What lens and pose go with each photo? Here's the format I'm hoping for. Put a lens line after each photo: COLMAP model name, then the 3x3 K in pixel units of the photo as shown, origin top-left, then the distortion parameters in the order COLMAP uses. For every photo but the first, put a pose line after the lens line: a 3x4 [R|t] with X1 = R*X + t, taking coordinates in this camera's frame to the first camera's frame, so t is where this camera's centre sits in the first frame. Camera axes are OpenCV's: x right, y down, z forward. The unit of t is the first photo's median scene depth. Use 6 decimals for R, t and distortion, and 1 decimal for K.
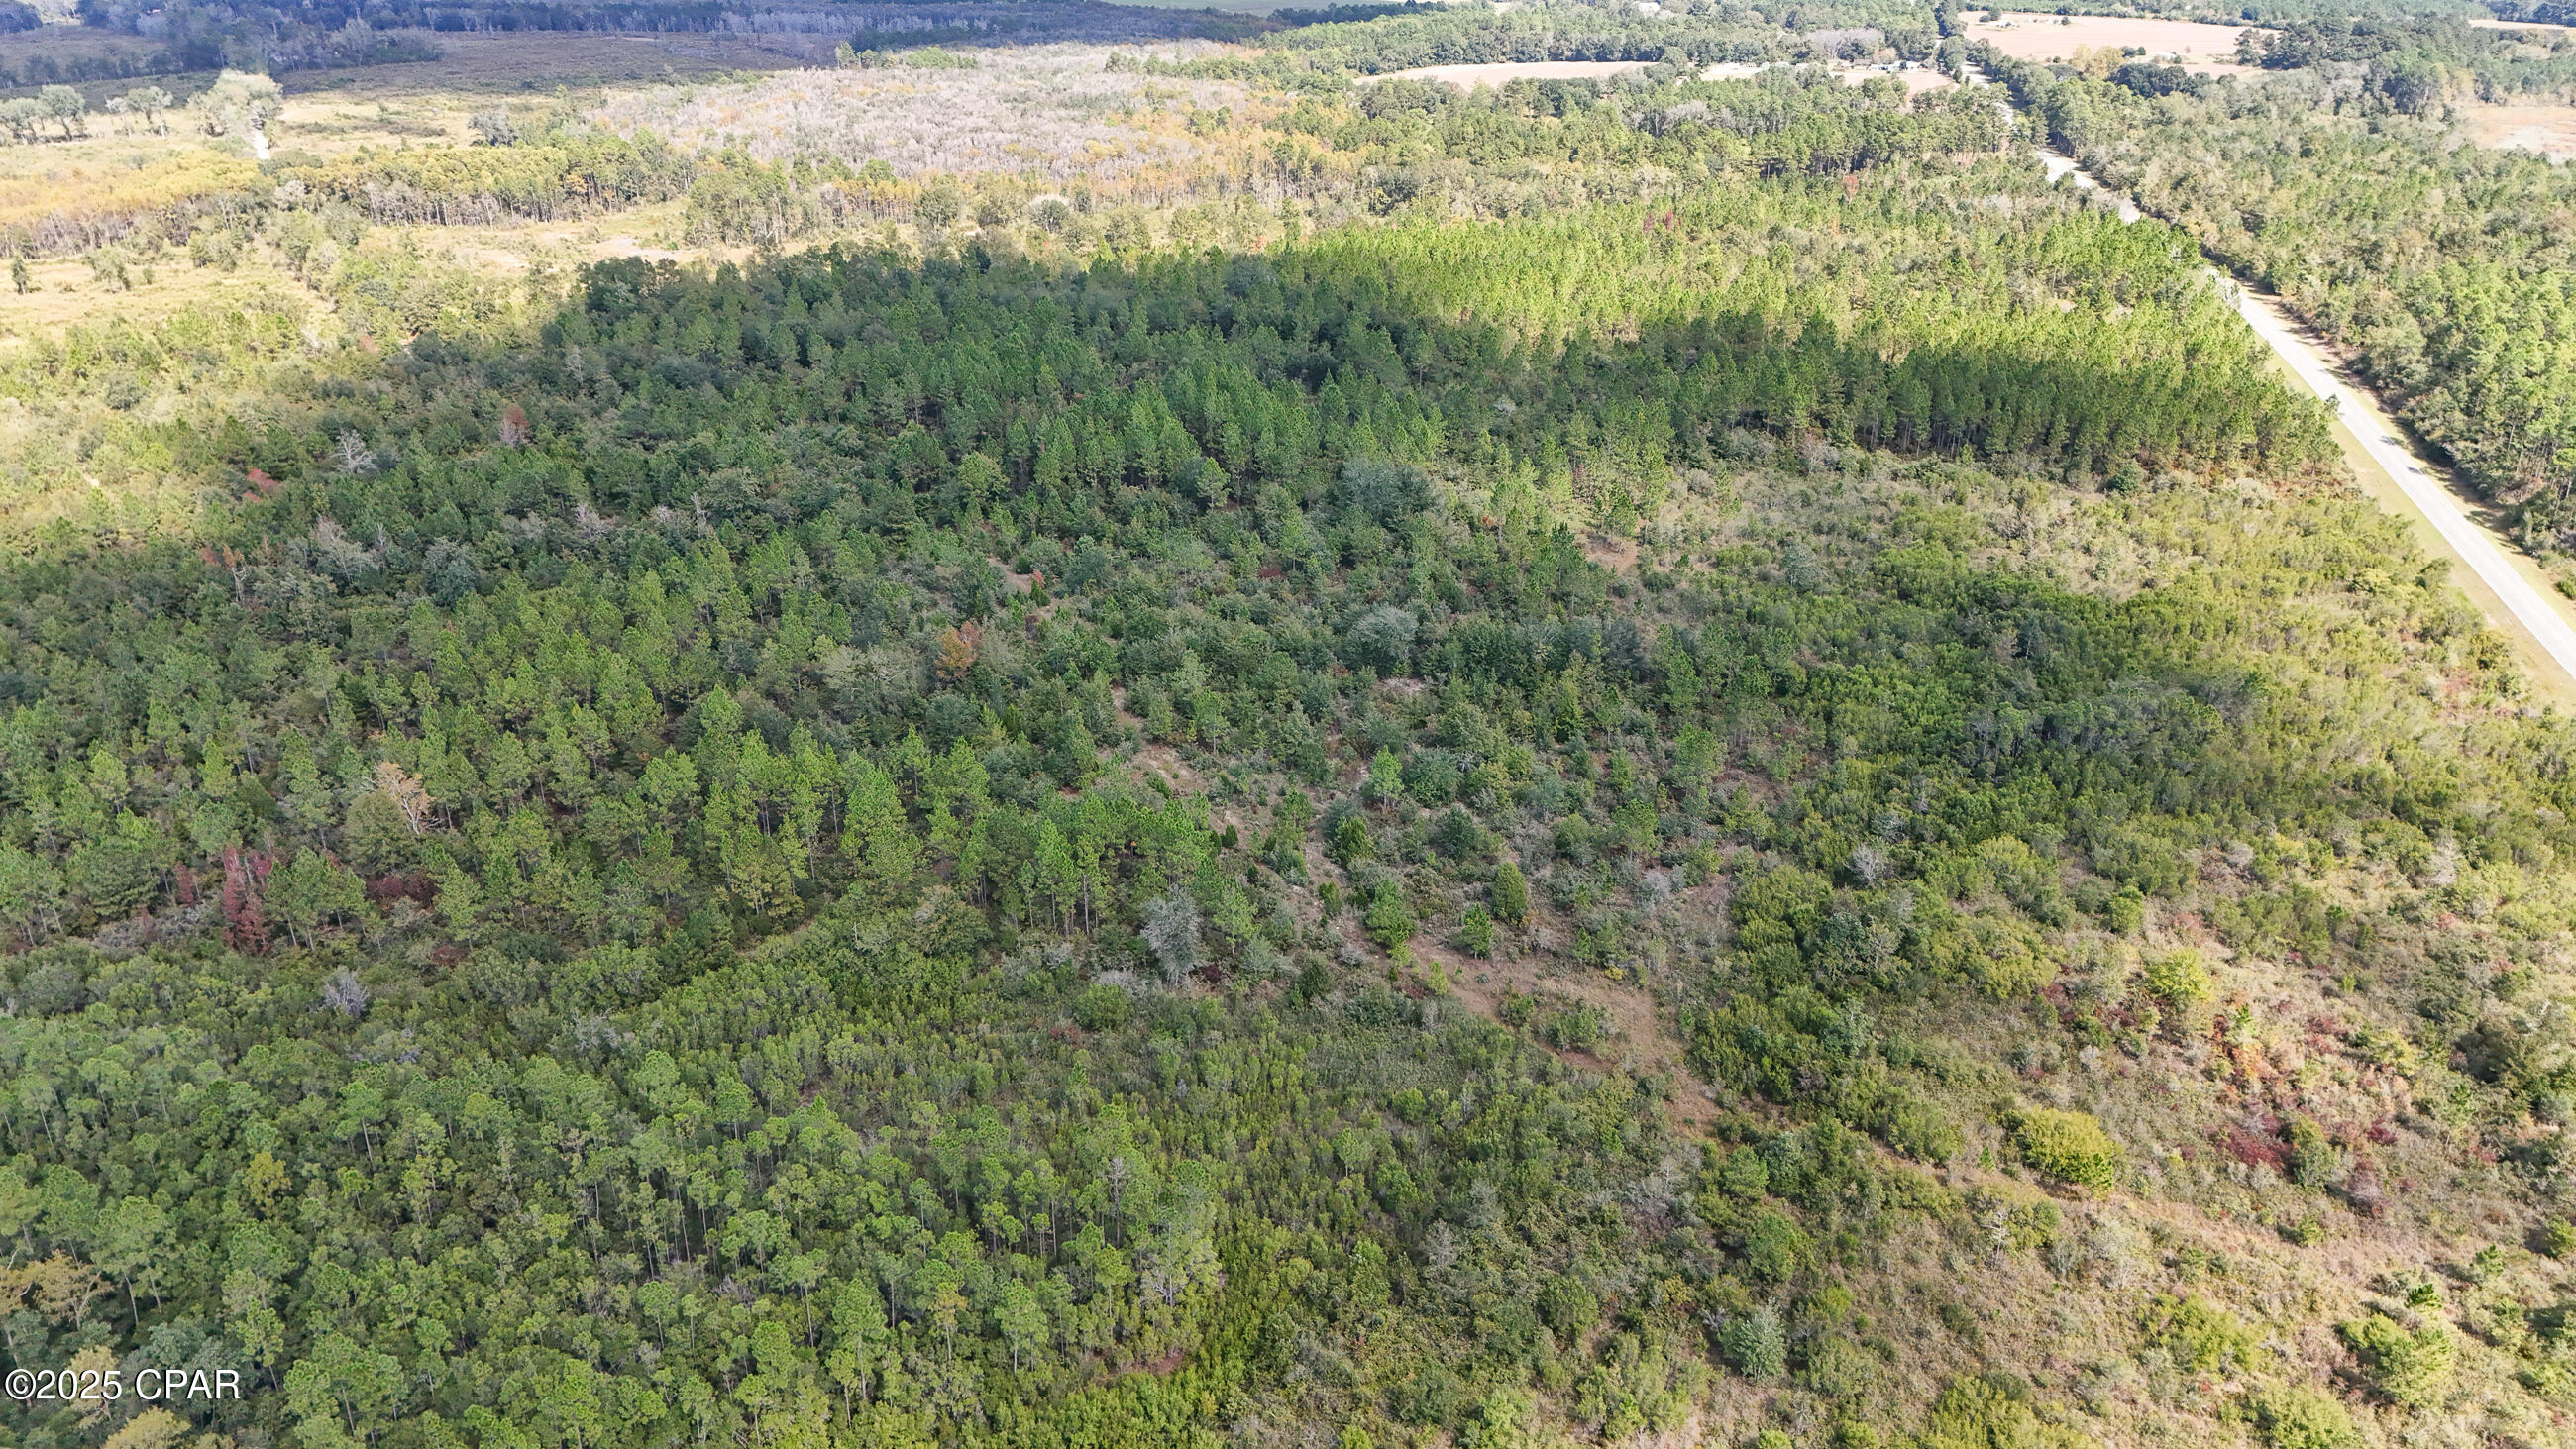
lens RADIAL K [[1880.5, 0, 1277.9], [0, 1880.5, 730.1], [0, 0, 1]] dist [0.077740, -0.073370]
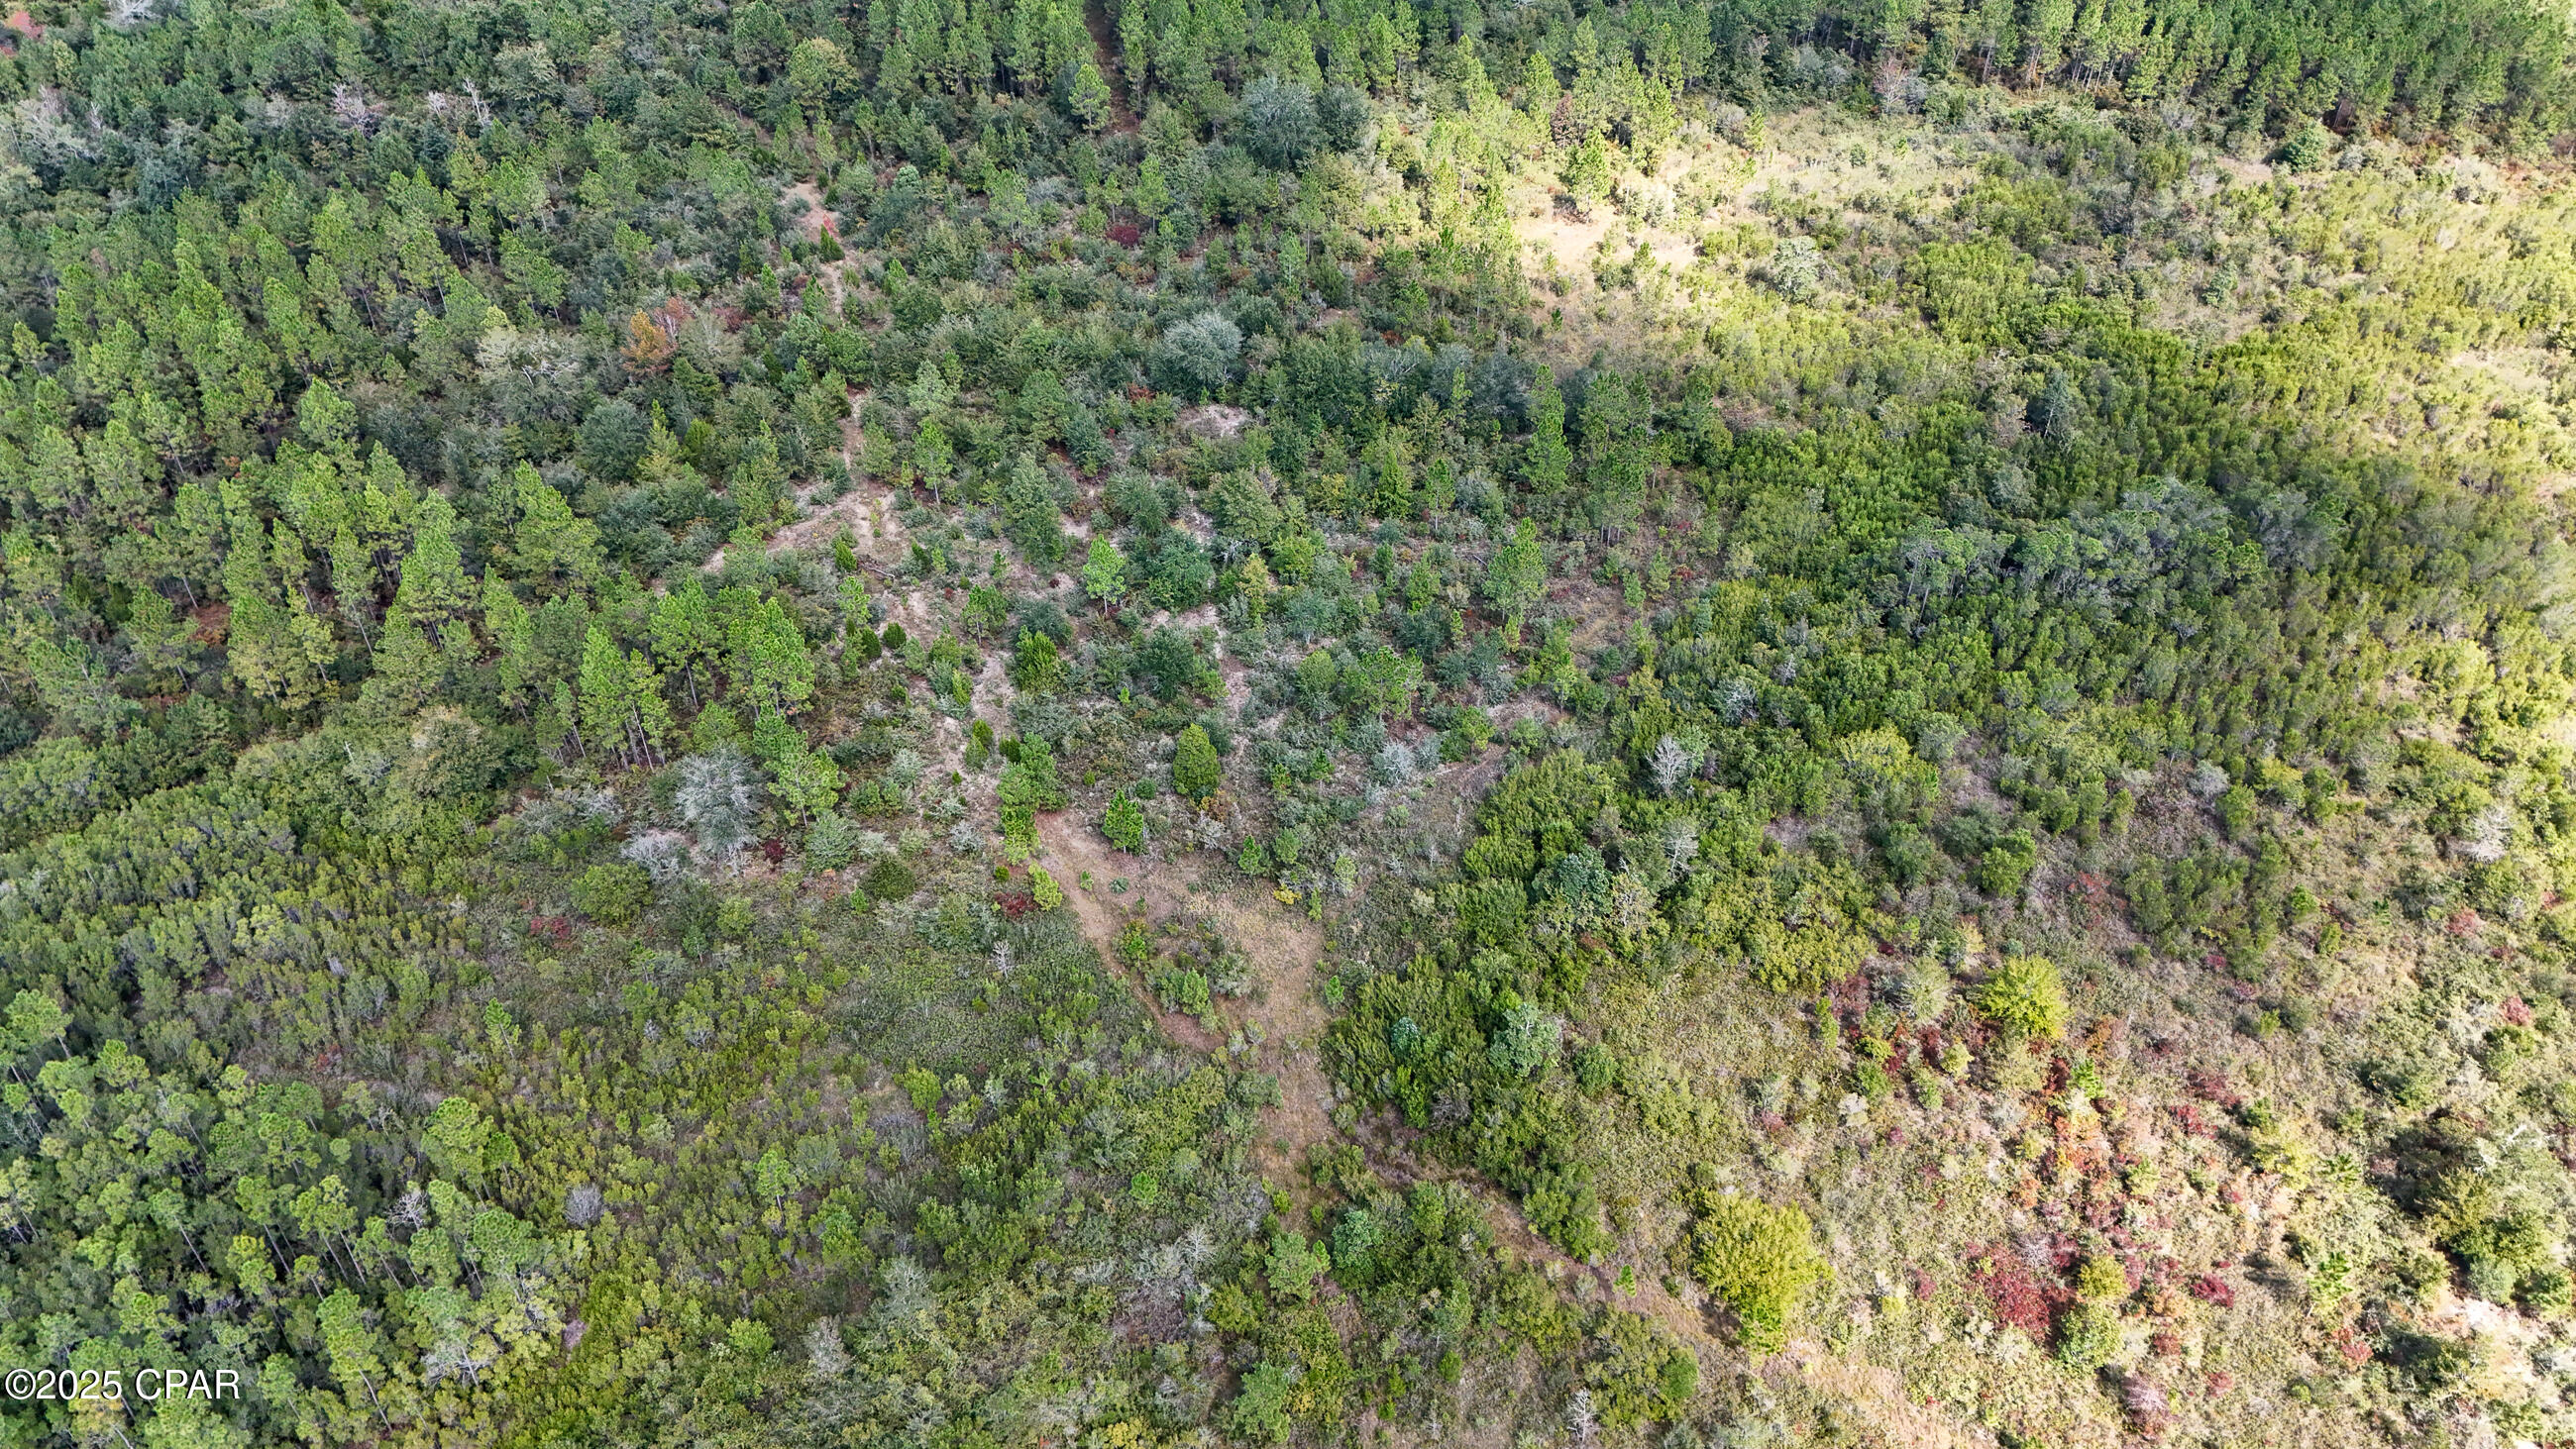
lens RADIAL K [[1880.5, 0, 1286.3], [0, 1880.5, 736.8], [0, 0, 1]] dist [0.077740, -0.073370]
pose [[0.989876, 0.089588, -0.110086, 0.230554], [-0.059225, 0.965586, 0.253250, -0.113702], [0.128986, -0.244167, 0.961117, 0.253648]]
